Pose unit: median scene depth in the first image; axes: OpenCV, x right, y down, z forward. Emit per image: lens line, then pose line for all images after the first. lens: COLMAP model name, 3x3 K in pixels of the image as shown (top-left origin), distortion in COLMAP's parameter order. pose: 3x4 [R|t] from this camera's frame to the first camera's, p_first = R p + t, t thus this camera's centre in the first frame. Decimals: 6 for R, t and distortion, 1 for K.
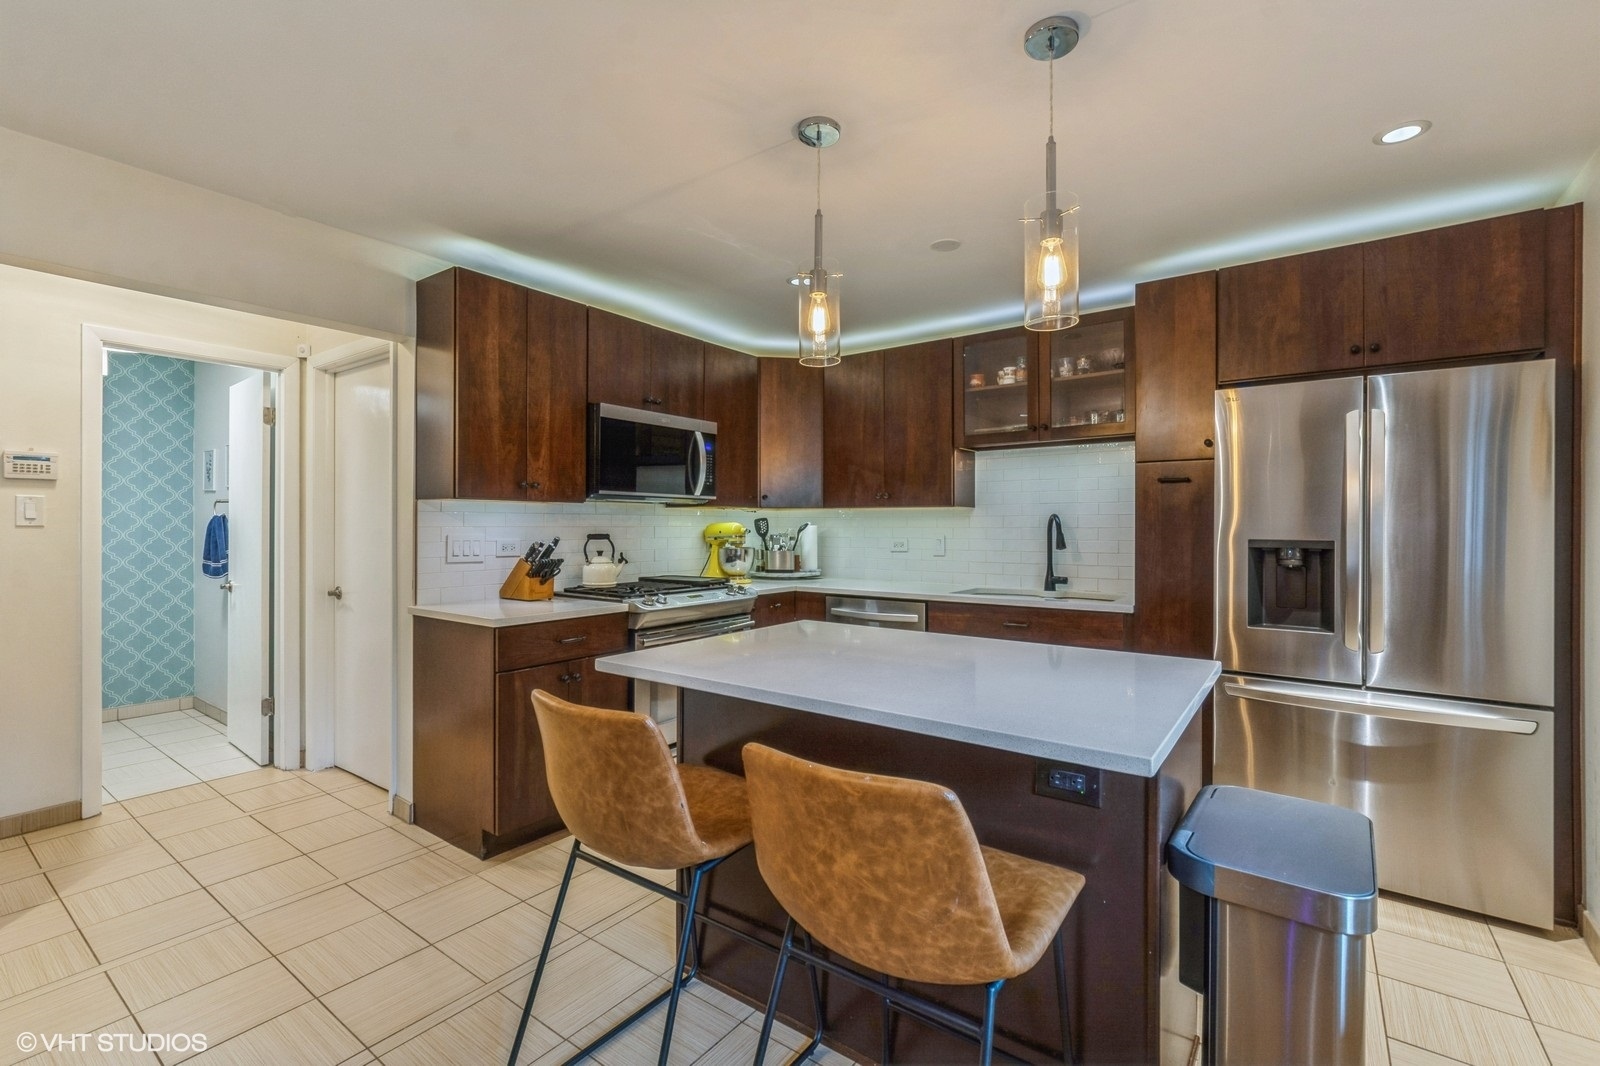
lens RADIAL K [[718.6, 0, 800.5], [0, 718.6, 525.2], [0, 0, 1]] dist [-0.001664, -0.000707]
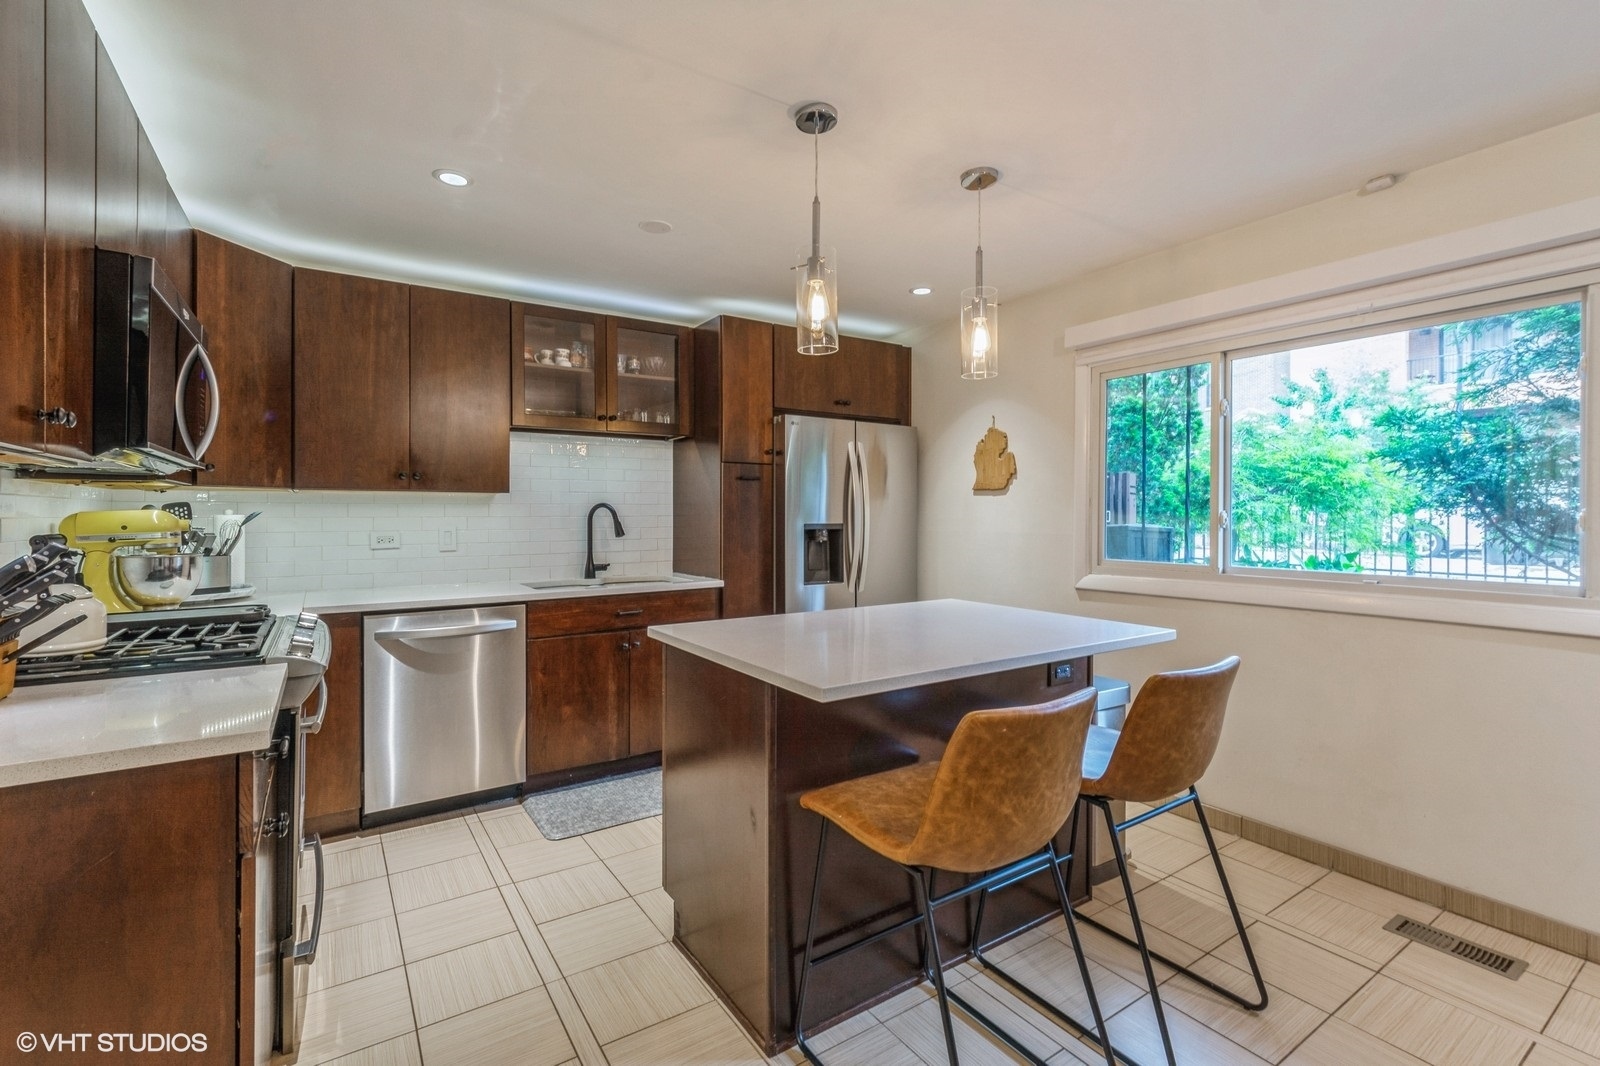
lens RADIAL K [[718.6, 0, 800.5], [0, 718.6, 525.2], [0, 0, 1]] dist [-0.001664, -0.000707]
pose [[0.331225, -0.017265, 0.943394, -0.928218], [0.000298, 0.999834, 0.018193, -0.004863], [-0.943552, -0.005745, 0.331176, 0.694251]]
